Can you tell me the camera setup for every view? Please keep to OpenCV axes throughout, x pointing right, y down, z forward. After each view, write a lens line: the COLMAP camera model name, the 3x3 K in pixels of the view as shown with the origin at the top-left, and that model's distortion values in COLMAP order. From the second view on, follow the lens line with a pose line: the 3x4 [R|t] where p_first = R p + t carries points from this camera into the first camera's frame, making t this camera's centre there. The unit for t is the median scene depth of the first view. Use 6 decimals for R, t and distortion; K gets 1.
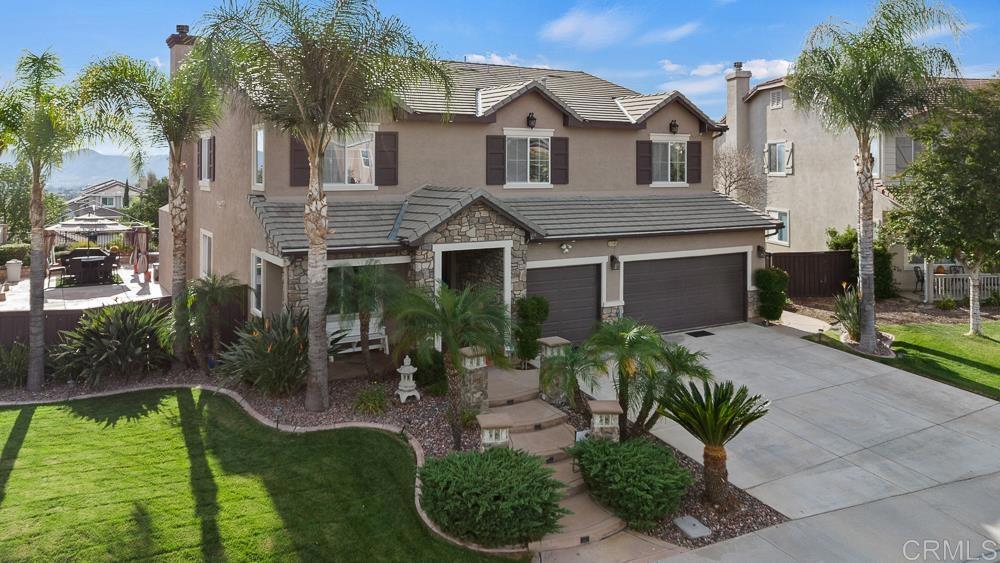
lens RADIAL K [[752.1, 0, 501.7], [0, 752.1, 163.8], [0, 0, 1]] dist [0.025929, -0.001667]
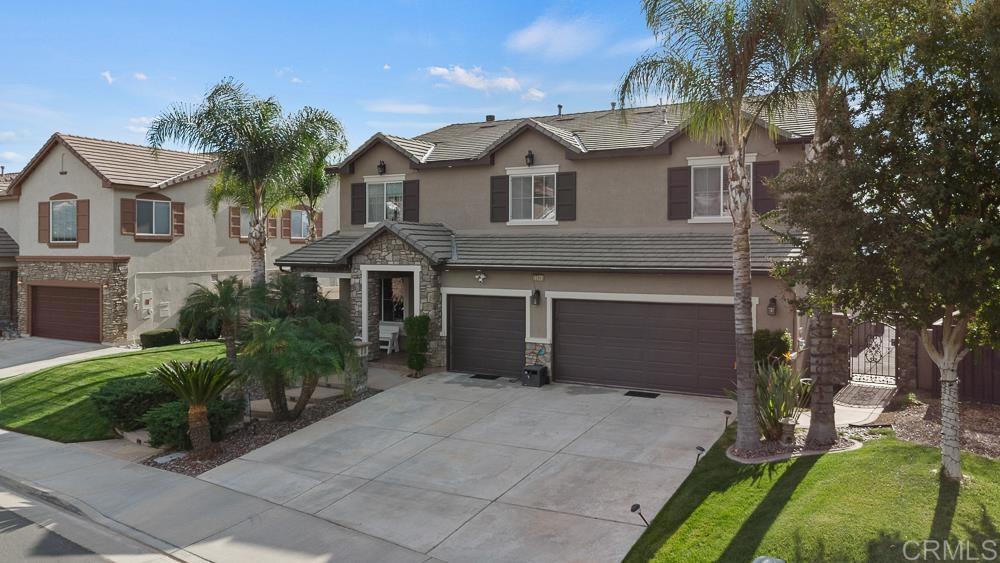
lens RADIAL K [[733.3, 0, 501.5], [0, 733.3, 259.7], [0, 0, 1]] dist [0.004938, 0.000001]
pose [[0.504333, 0.007570, -0.863476, 0.893827], [0.003937, 0.999931, 0.011066, 0.069855], [0.863500, -0.008981, 0.504269, 0.472425]]
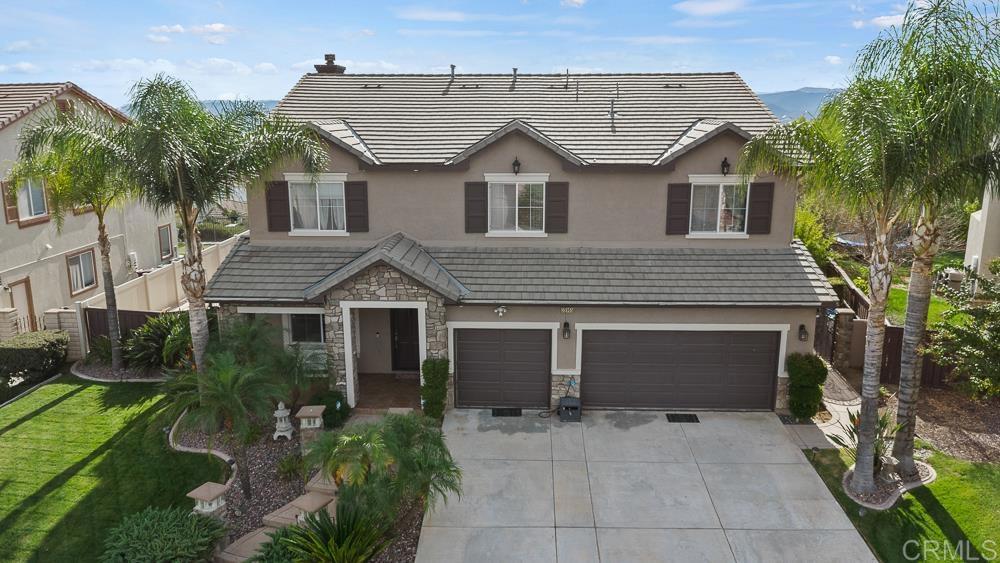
lens RADIAL K [[725.6, 0, 500.0], [0, 725.6, 281.5], [0, 0, 1]] dist [0.032166, -0.065975]
pose [[0.841335, 0.114794, -0.528183, 0.520753], [0.007302, 0.974684, 0.223468, -0.120552], [0.540464, -0.191868, 0.819198, 0.231481]]
